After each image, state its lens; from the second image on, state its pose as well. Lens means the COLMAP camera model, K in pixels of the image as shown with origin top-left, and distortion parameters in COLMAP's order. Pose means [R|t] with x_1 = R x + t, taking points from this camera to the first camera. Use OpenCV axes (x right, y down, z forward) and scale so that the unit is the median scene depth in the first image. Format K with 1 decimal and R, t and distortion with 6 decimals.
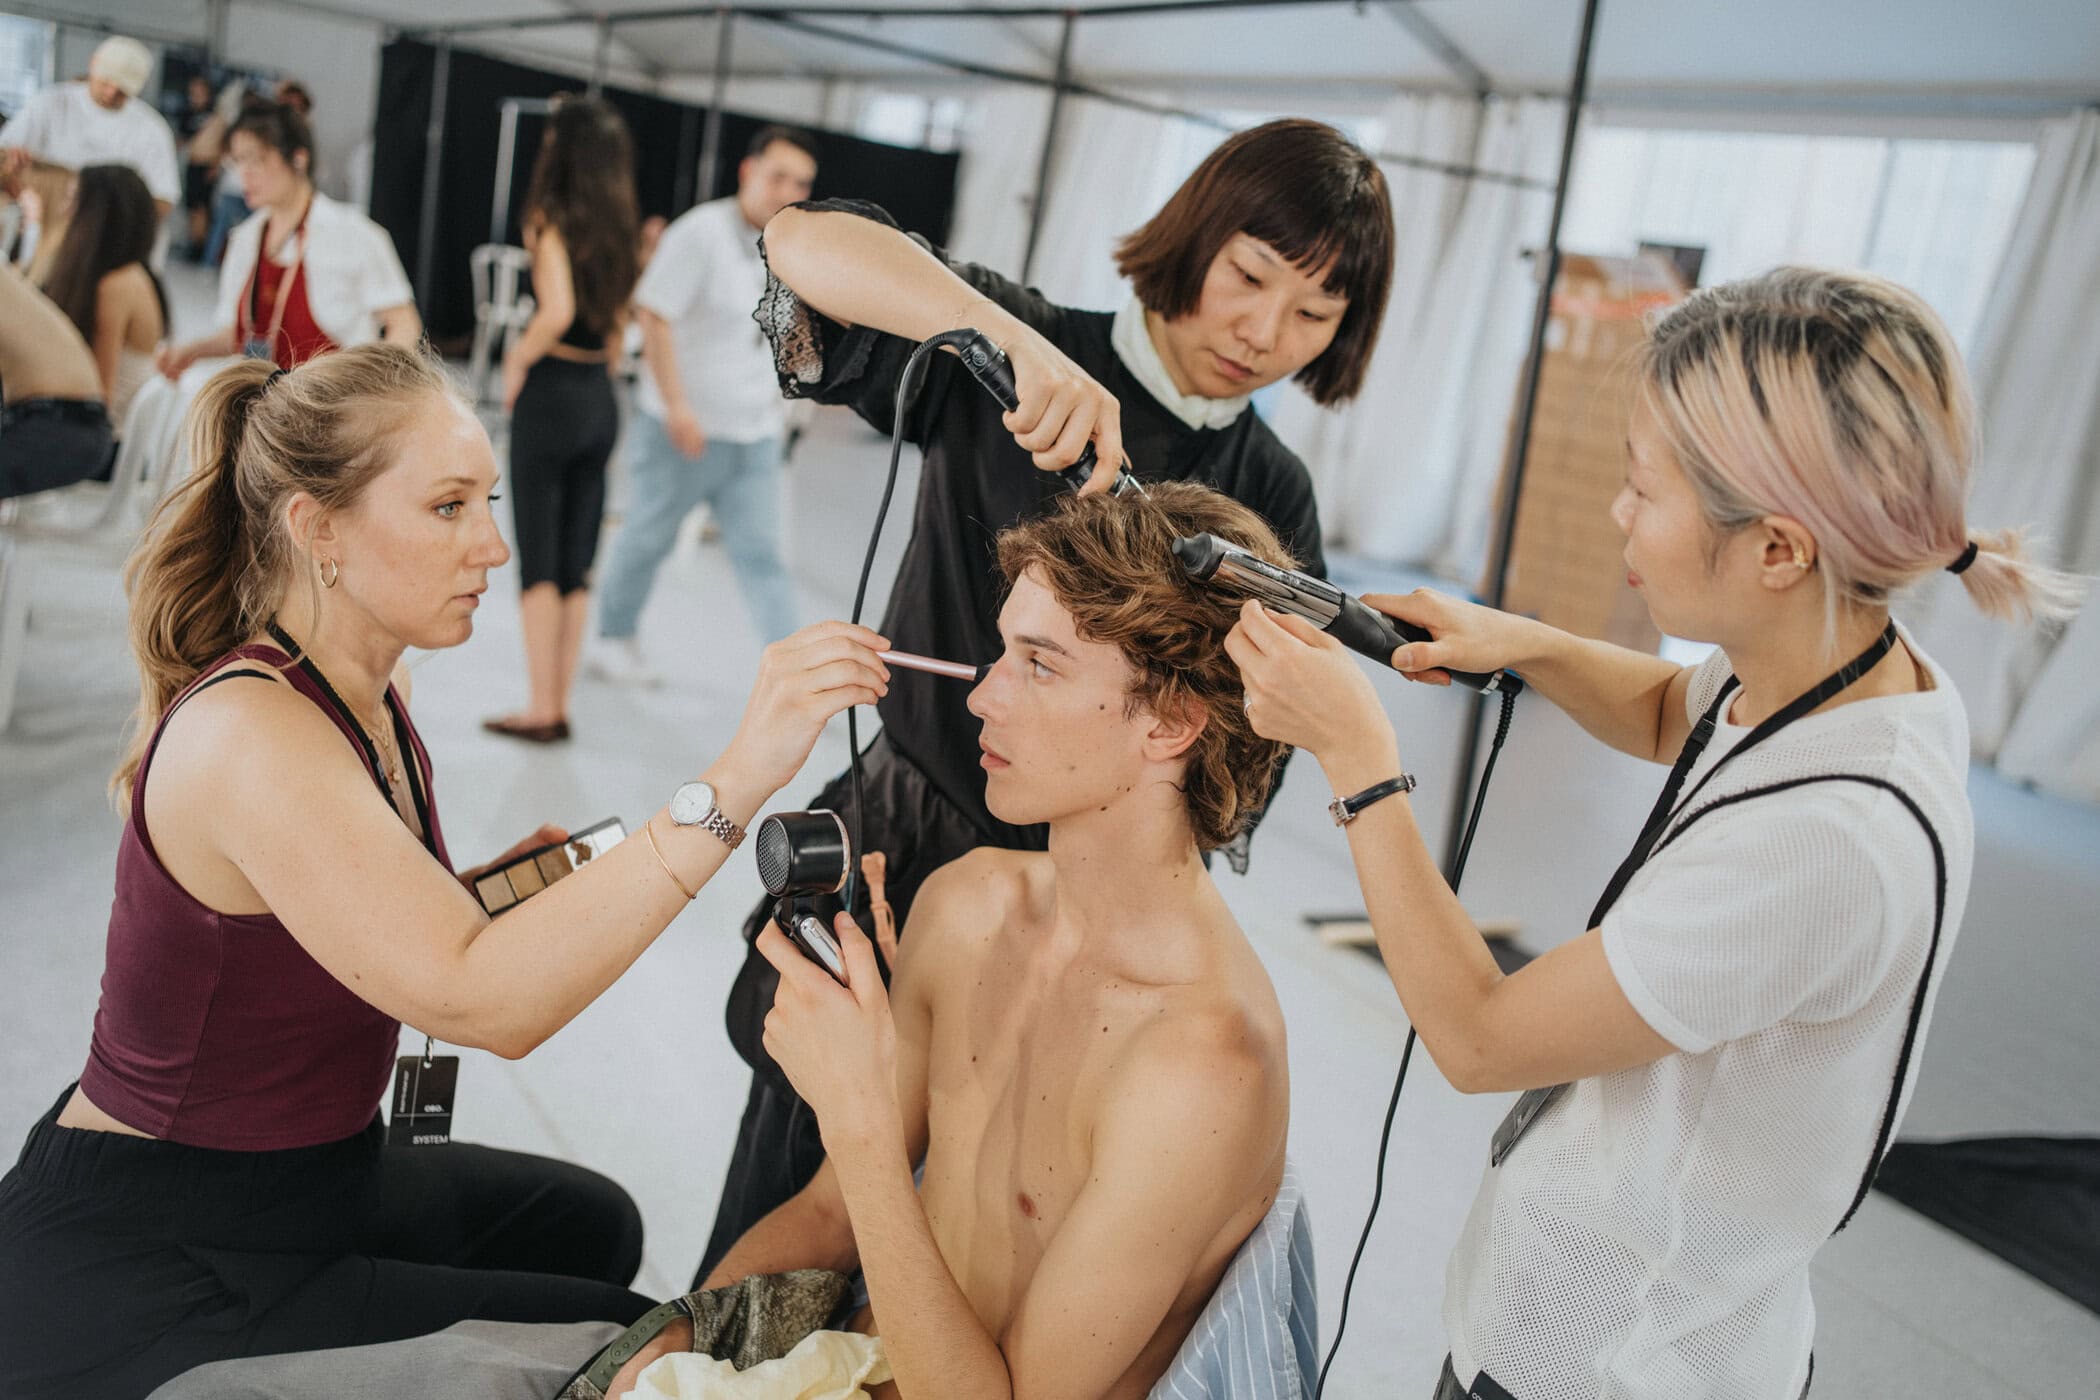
lens RADIAL K [[2246.2, 0, 1050.0], [0, 2246.2, 700.0], [0, 0, 1]] dist [0.022571, -0.209134]
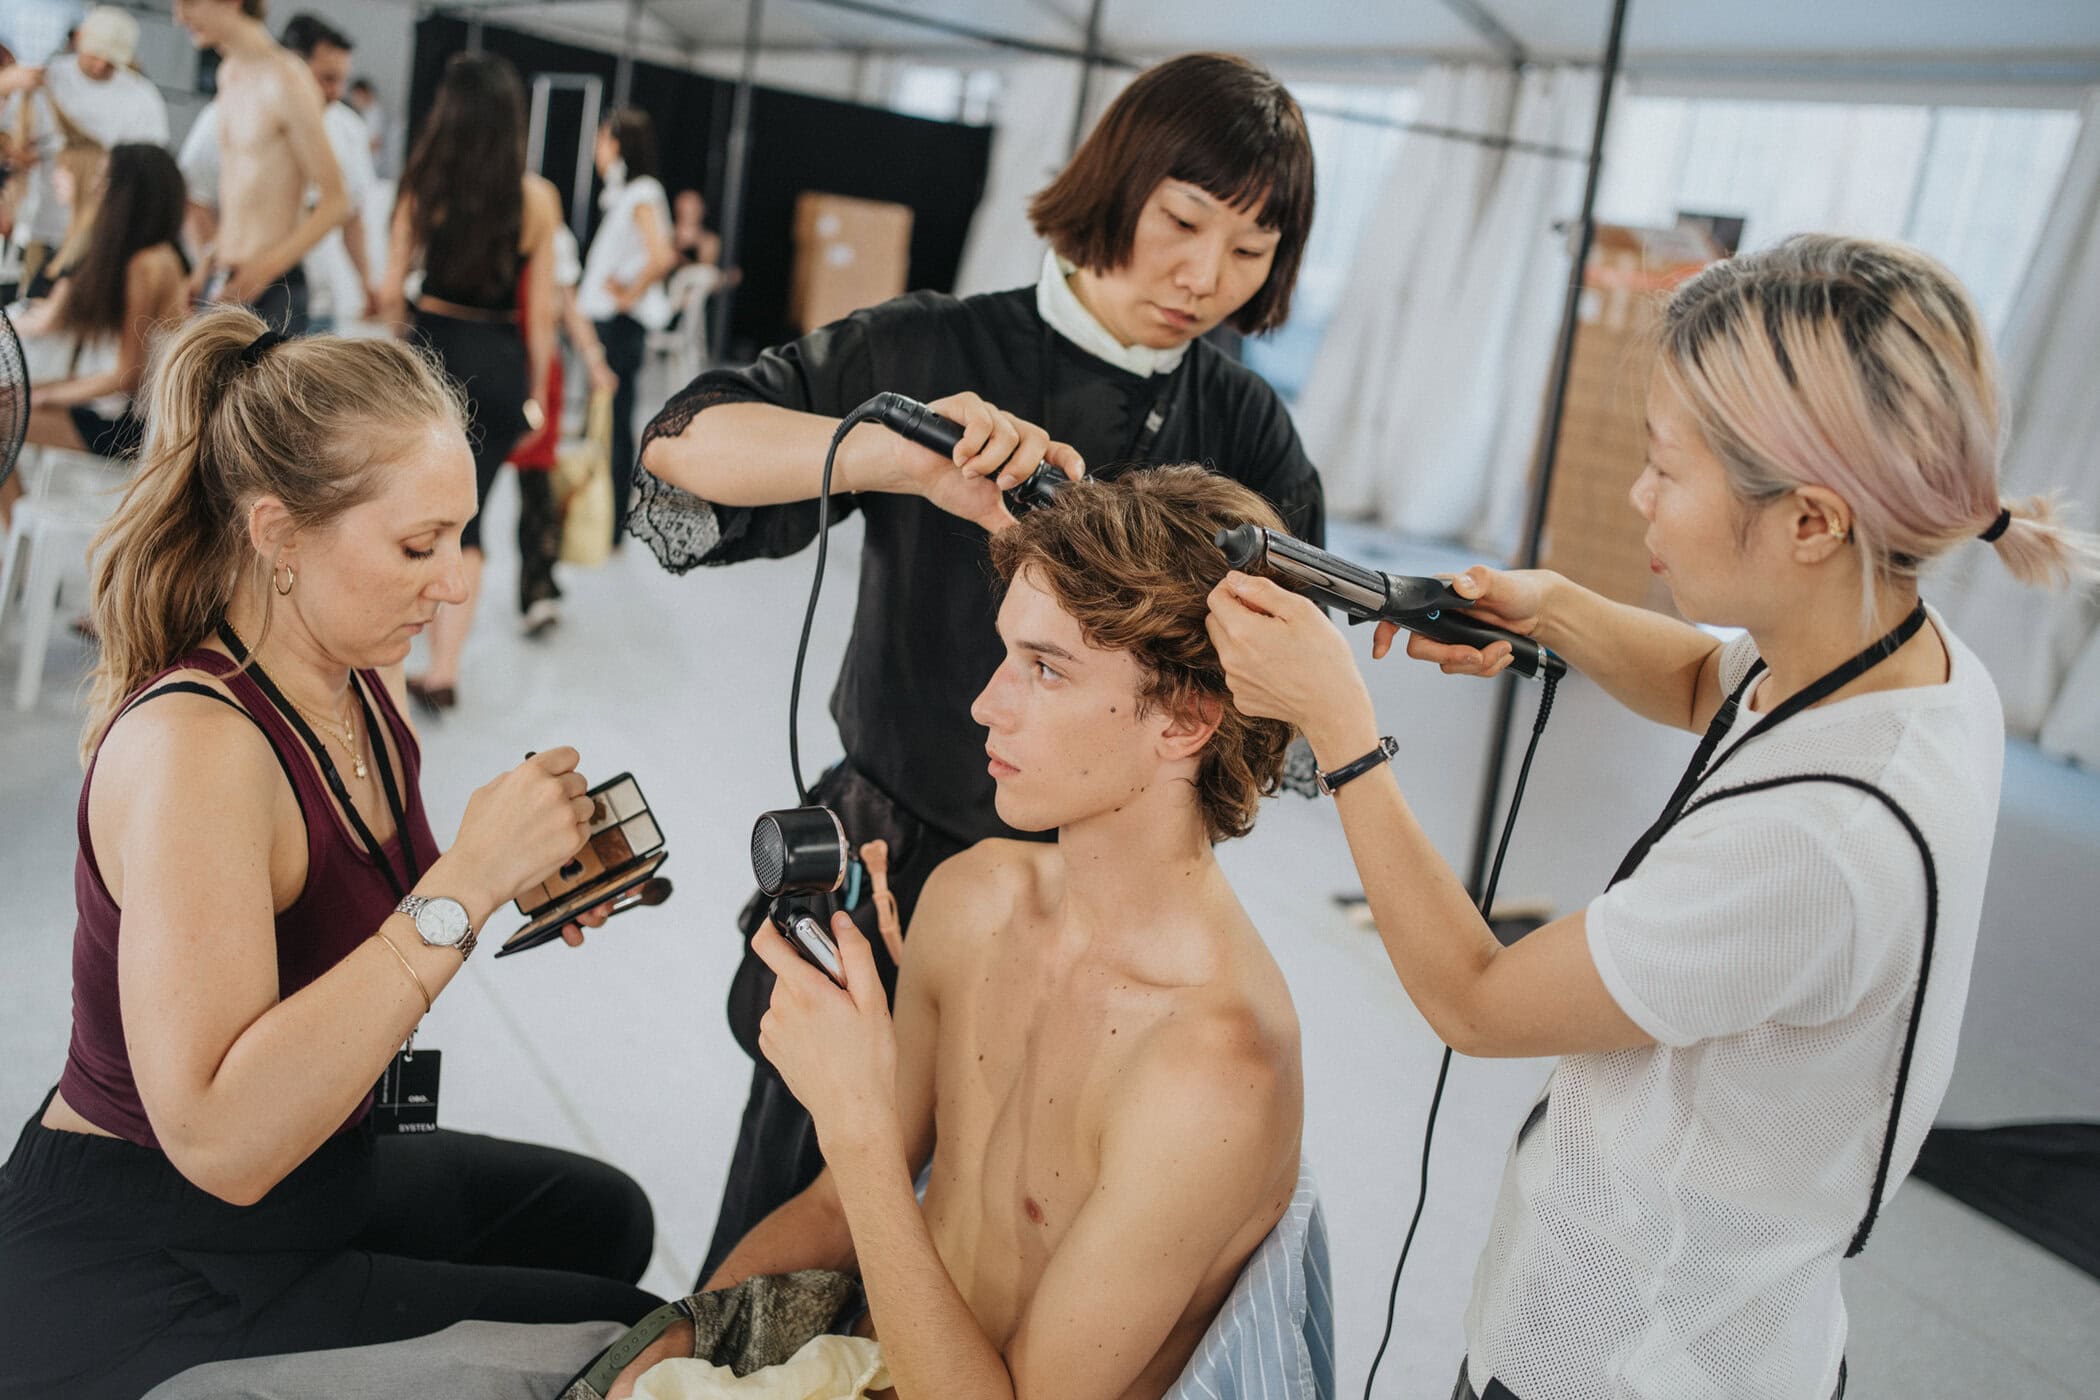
lens RADIAL K [[2103.2, 0, 1090.5], [0, 2103.2, 693.6], [0, 0, 1]] dist [-0.018817, -0.012394]
pose [[0.999806, -0.001317, -0.019649, 0.031583], [0.001724, 0.999784, 0.020710, -0.016268], [0.019617, -0.020740, 0.999592, 0.095084]]
